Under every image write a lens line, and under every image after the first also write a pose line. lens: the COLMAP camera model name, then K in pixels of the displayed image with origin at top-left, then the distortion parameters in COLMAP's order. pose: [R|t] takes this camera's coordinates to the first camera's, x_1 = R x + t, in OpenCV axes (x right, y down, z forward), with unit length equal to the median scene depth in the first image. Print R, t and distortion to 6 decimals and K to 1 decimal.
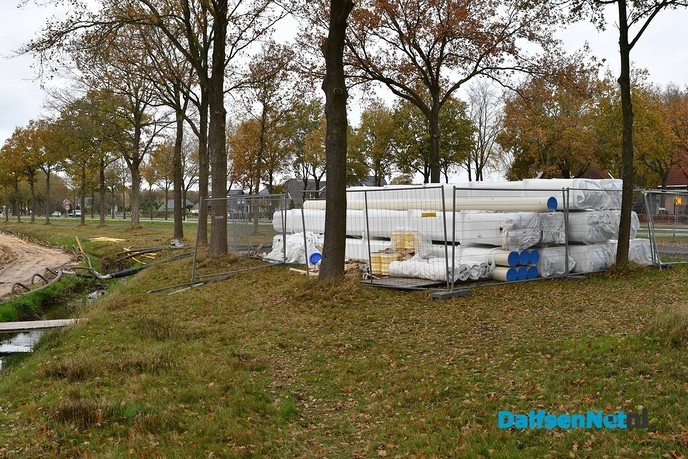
lens RADIAL K [[686.7, 0, 344.0], [0, 686.7, 227.9], [0, 0, 1]] dist [-0.112321, 0.000000]
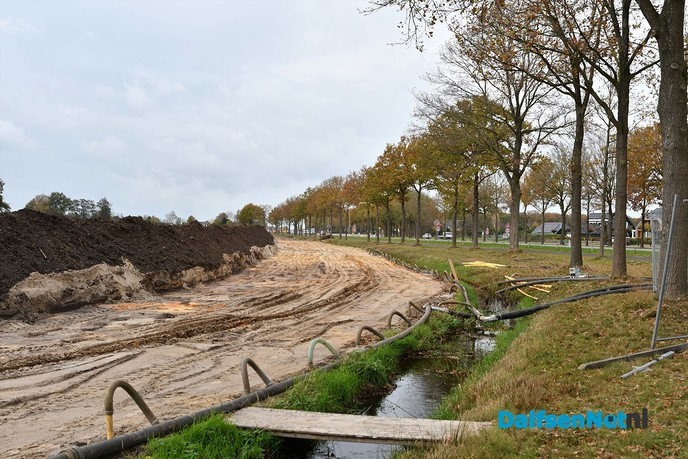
lens RADIAL K [[686.7, 0, 343.7], [0, 686.7, 230.1], [0, 0, 1]] dist [-0.112321, 0.000000]
pose [[0.864936, 0.011470, -0.501751, -0.058635], [-0.028724, 0.999231, -0.026674, 0.001575], [0.501060, 0.037483, 0.864601, 0.139543]]
